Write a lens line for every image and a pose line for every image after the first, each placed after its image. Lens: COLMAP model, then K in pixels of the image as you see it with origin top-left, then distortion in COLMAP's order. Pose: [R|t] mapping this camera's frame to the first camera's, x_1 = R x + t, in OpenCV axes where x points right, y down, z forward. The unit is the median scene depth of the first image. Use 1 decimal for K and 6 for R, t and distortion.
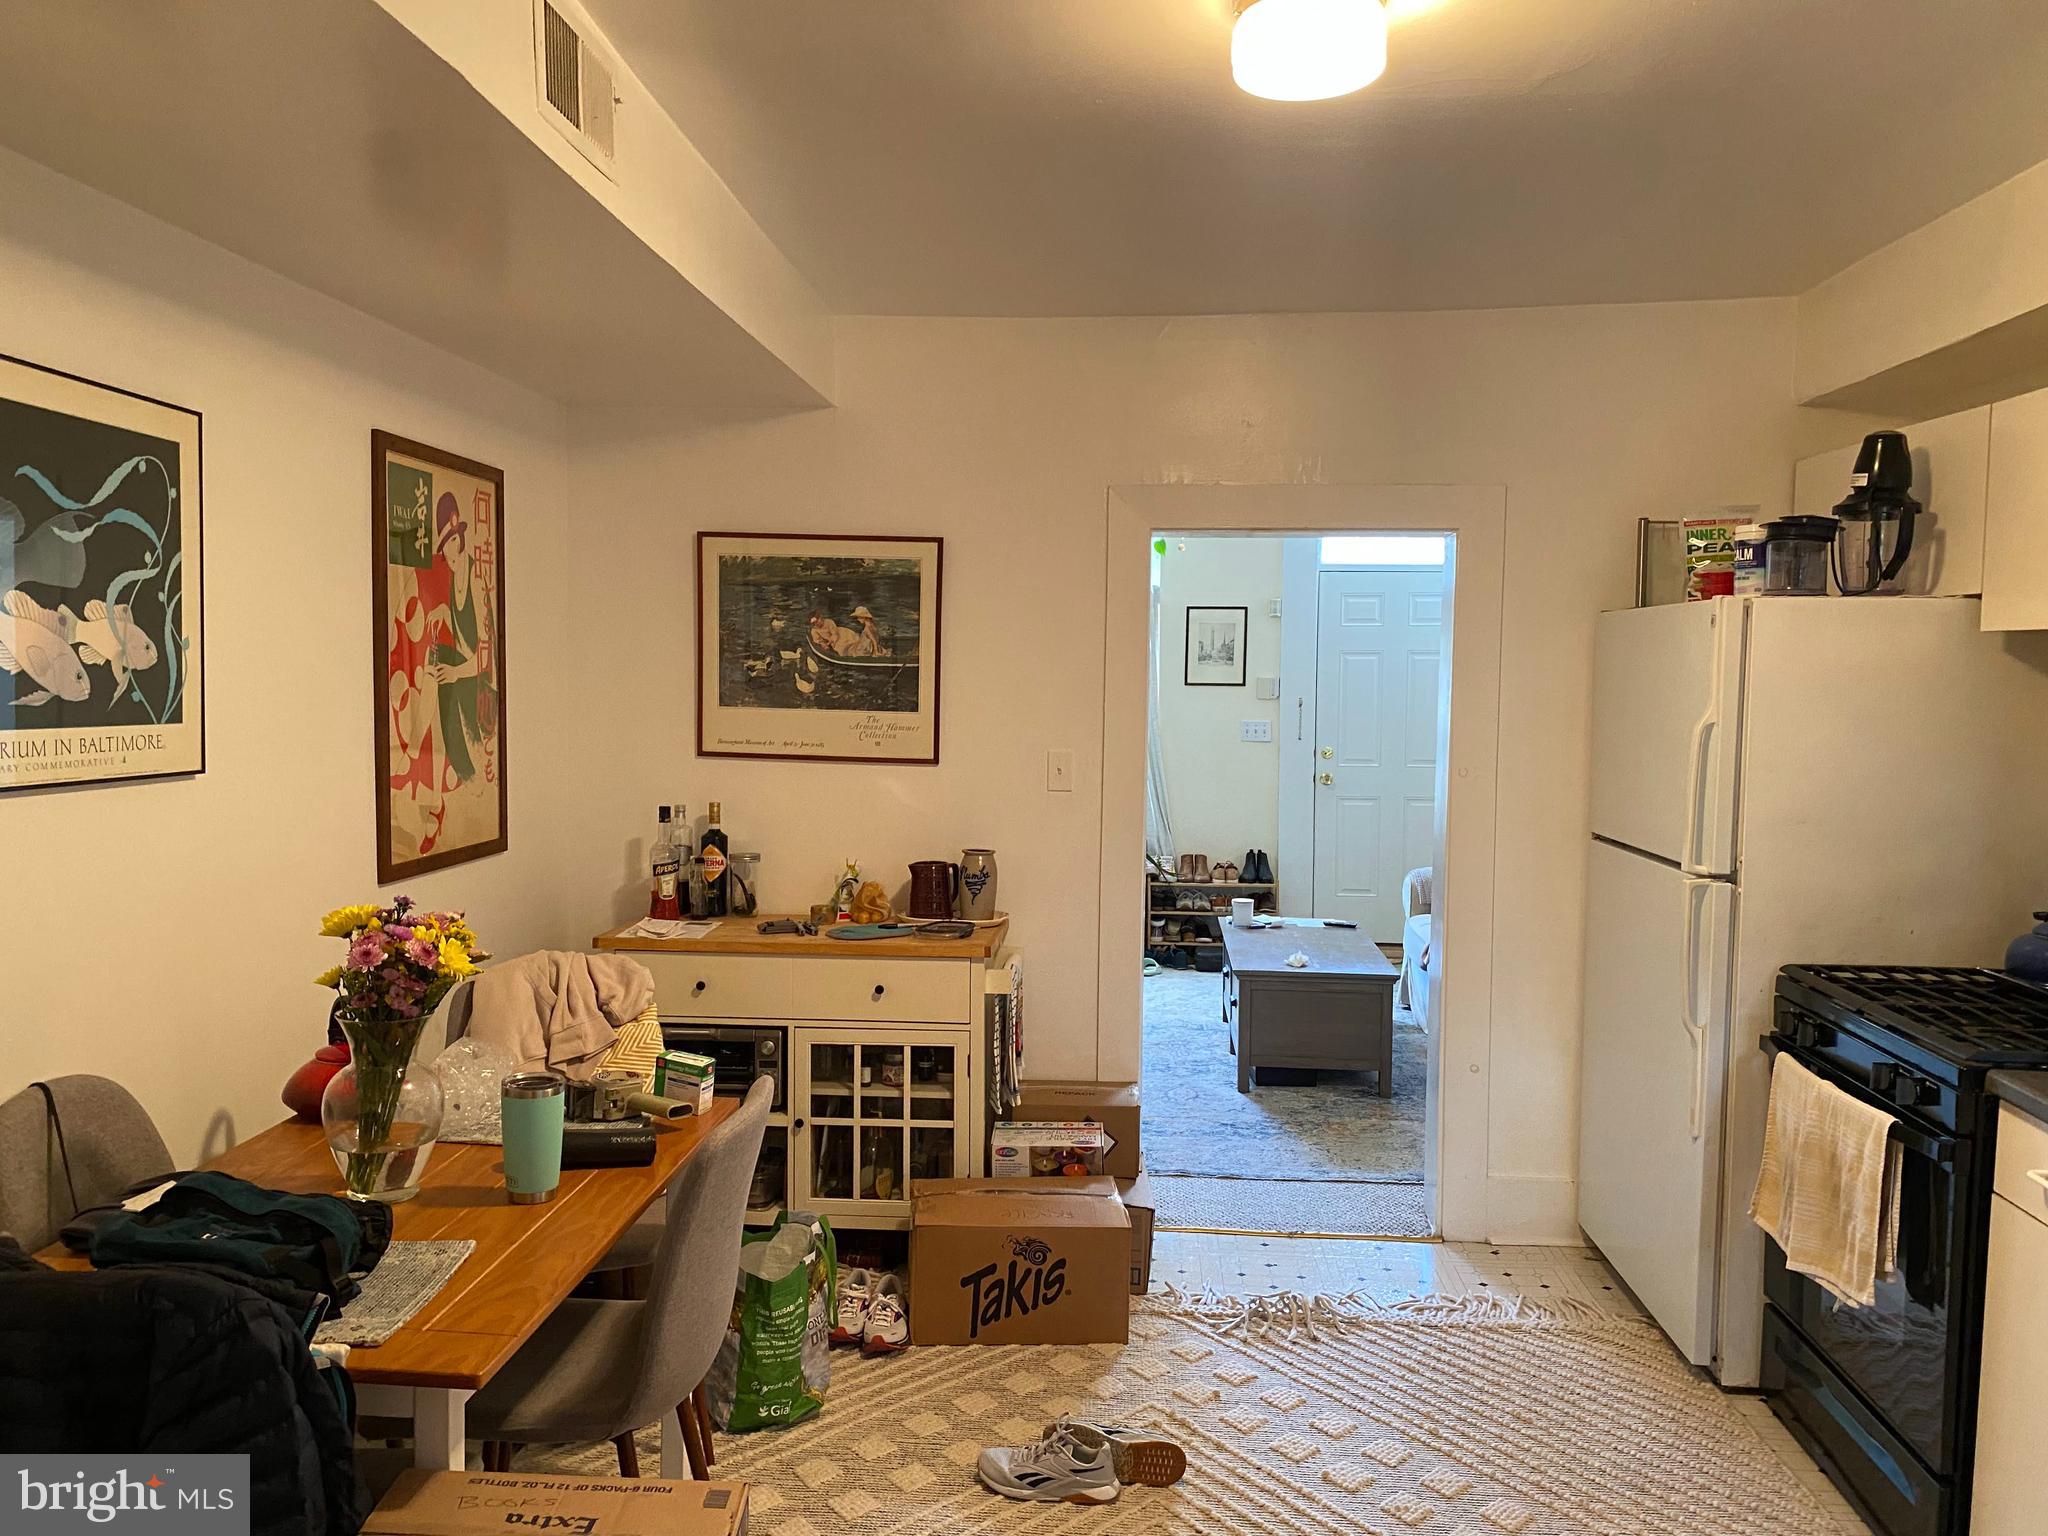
lens RADIAL K [[1541.5, 0, 1024.0], [0, 1541.5, 768.0], [0, 0, 1]] dist [0.231652, 0.001369]
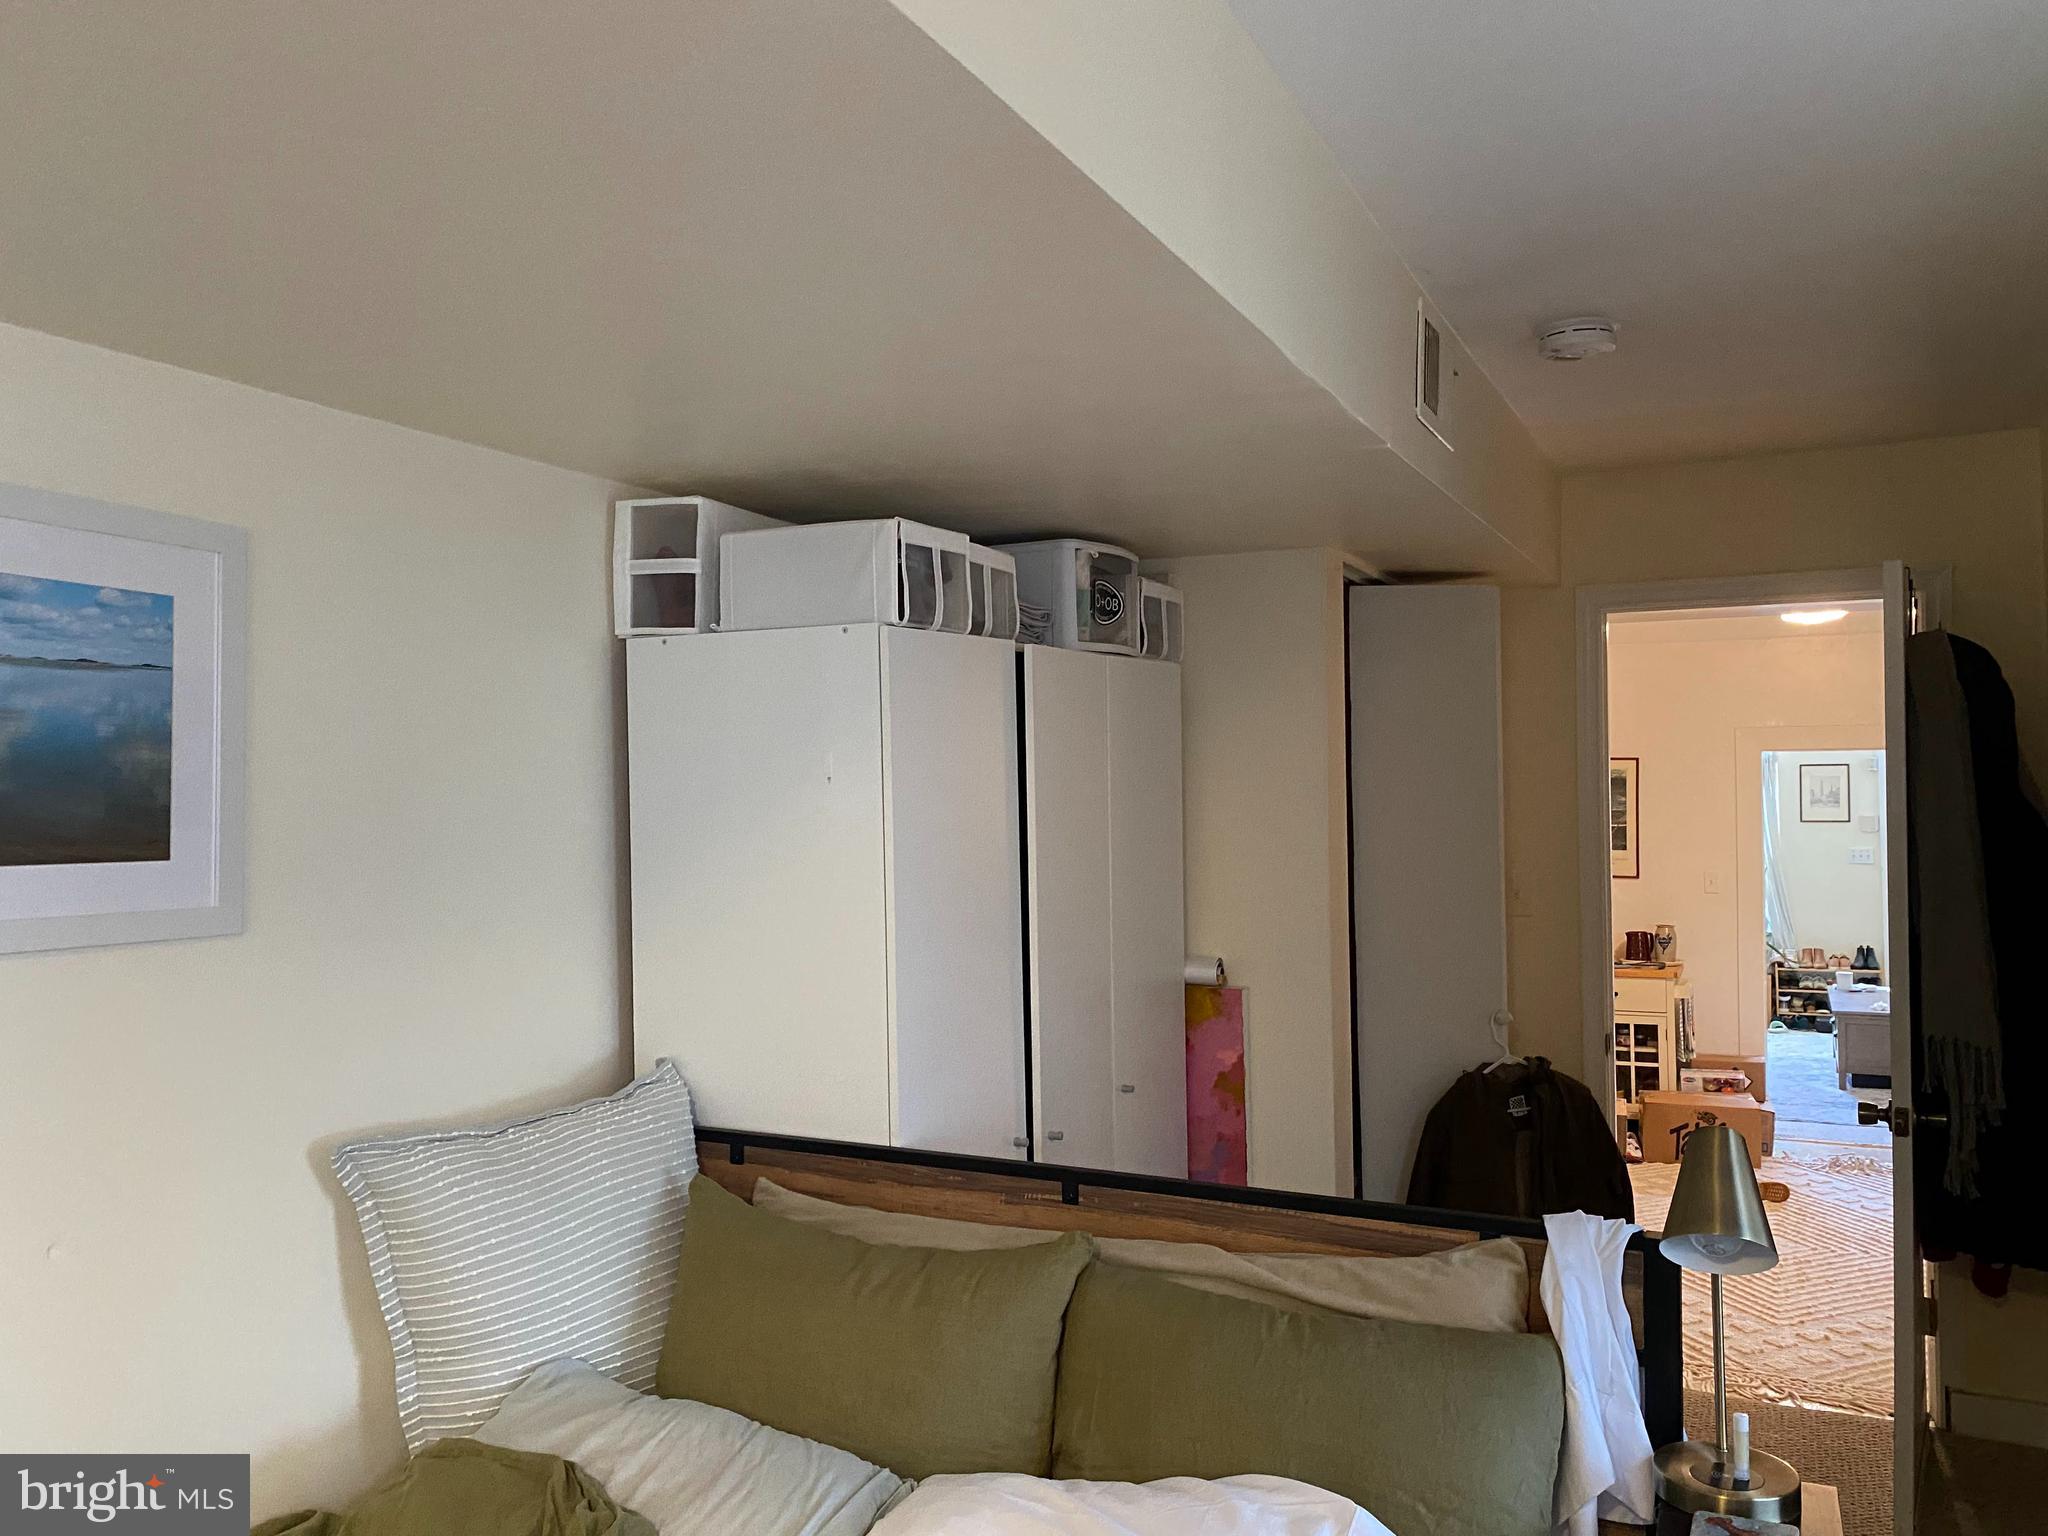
lens RADIAL K [[1546.8, 0, 1031.8], [0, 1546.8, 766.8], [0, 0, 1]] dist [0.002912, 0.007914]
pose [[0.931289, -0.028067, -0.363199, -0.046622], [-0.000439, 0.996940, -0.078168, 0.007377], [0.364282, 0.072956, 0.928427, -0.825714]]
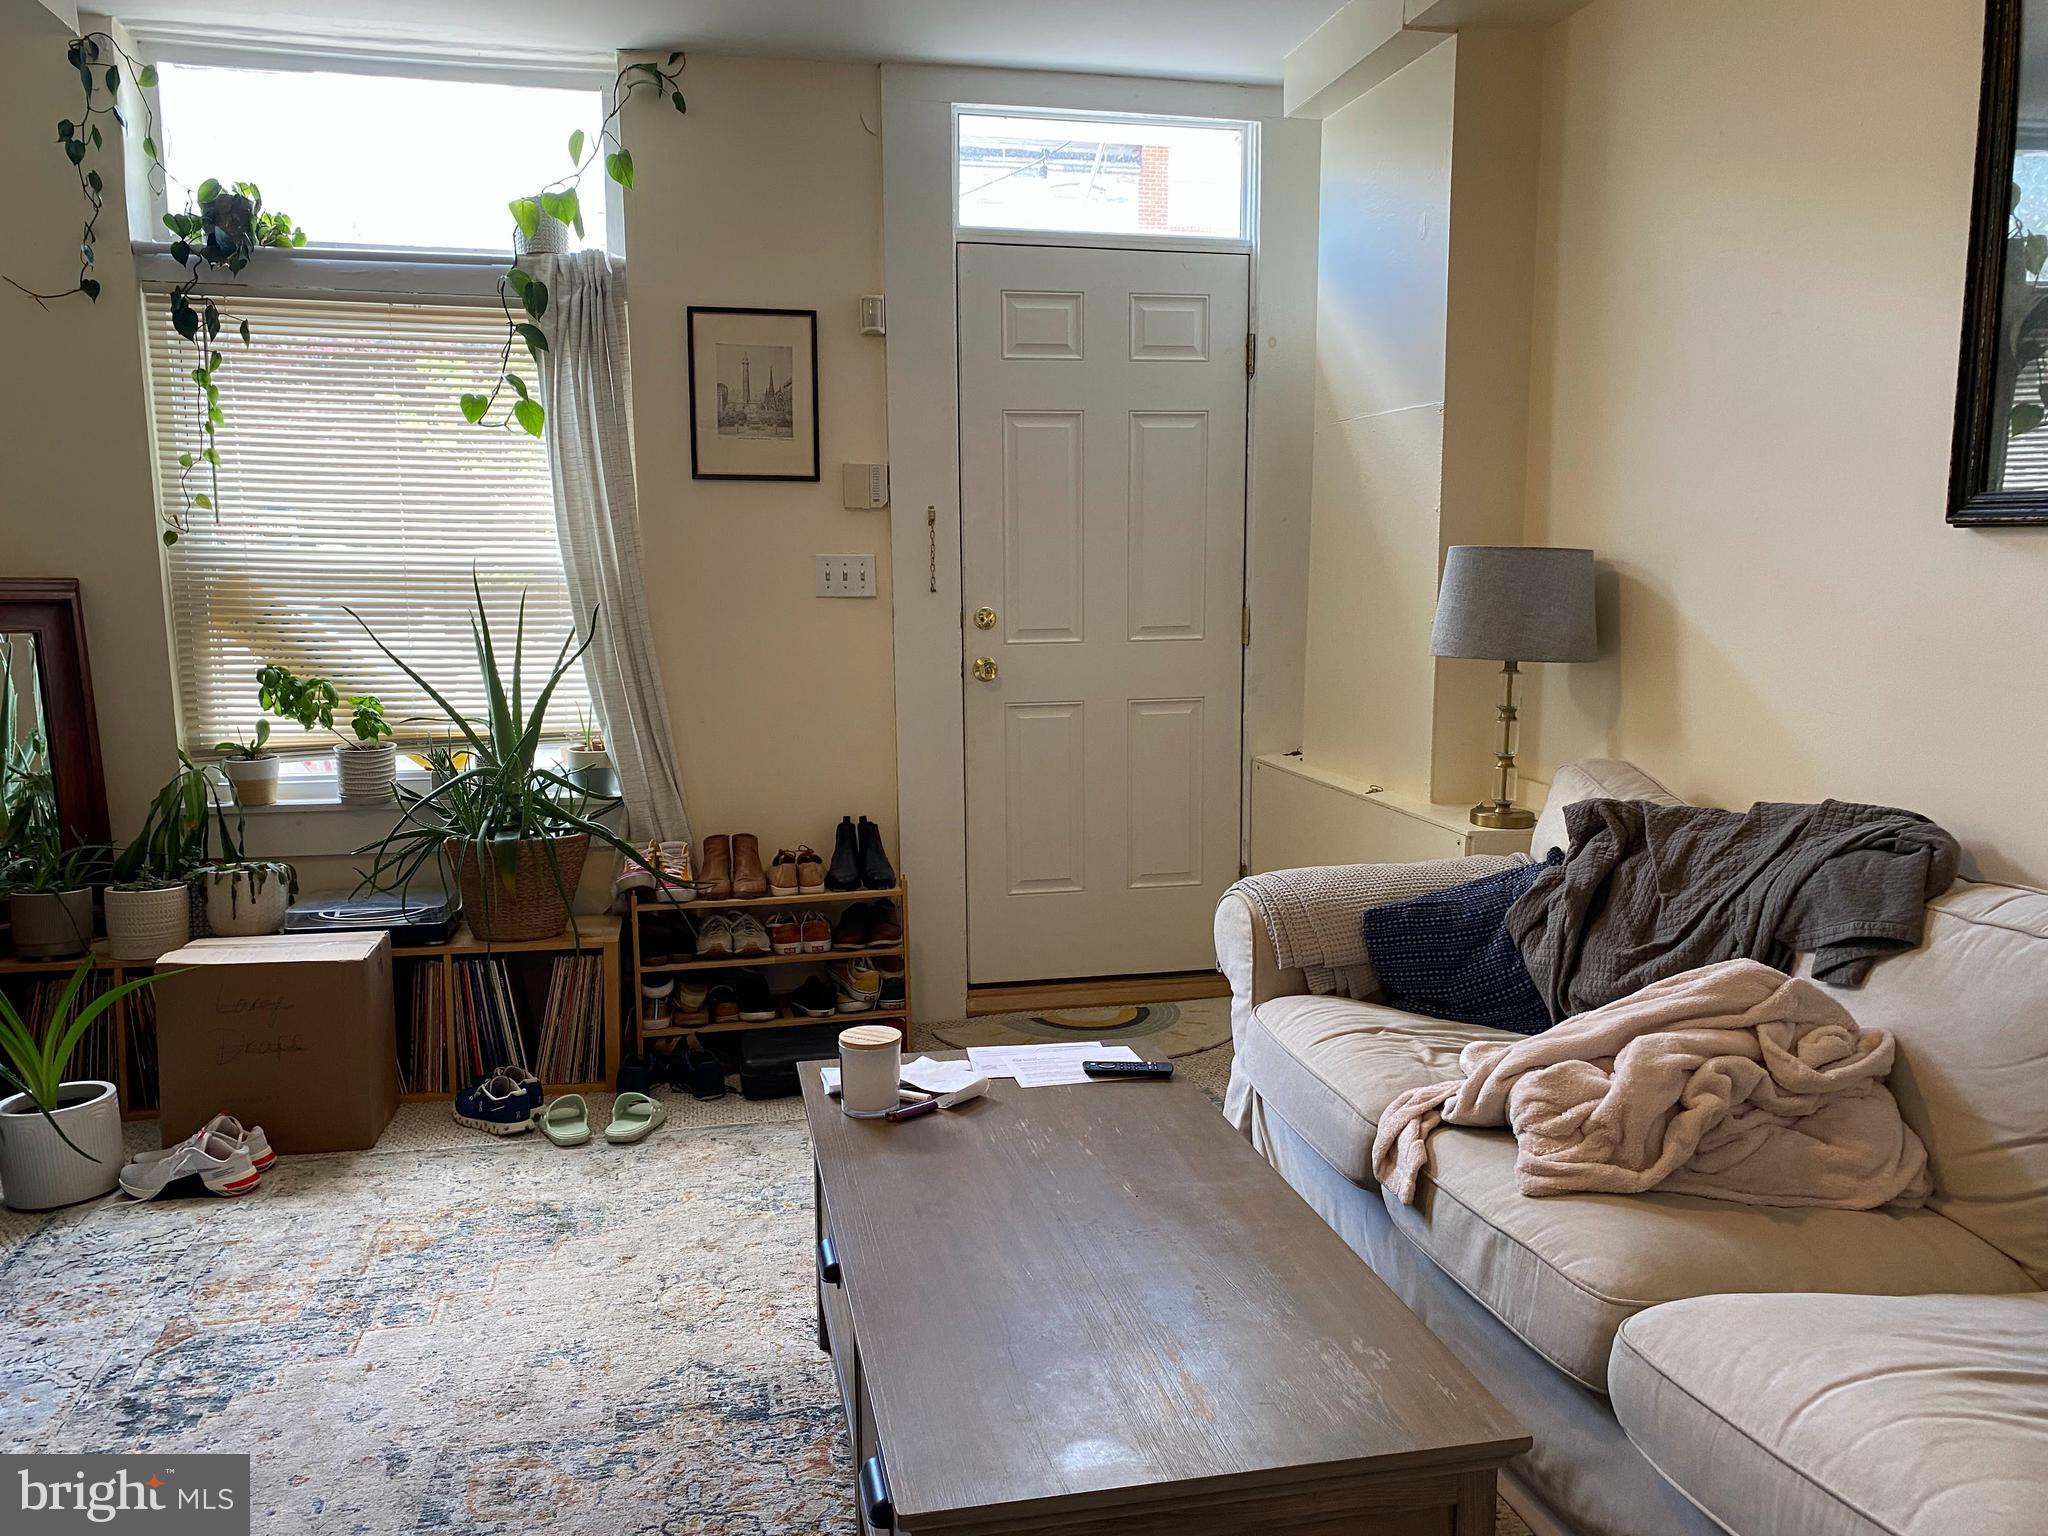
lens RADIAL K [[1620.1, 0, 1024.0], [0, 1620.1, 768.0], [0, 0, 1]] dist [0.027357, -0.050465]
pose [[0.957281, -0.053315, 0.284203, 0.092014], [0.035501, 0.997089, 0.067473, 0.008108], [-0.286973, -0.054501, 0.956387, 0.820807]]
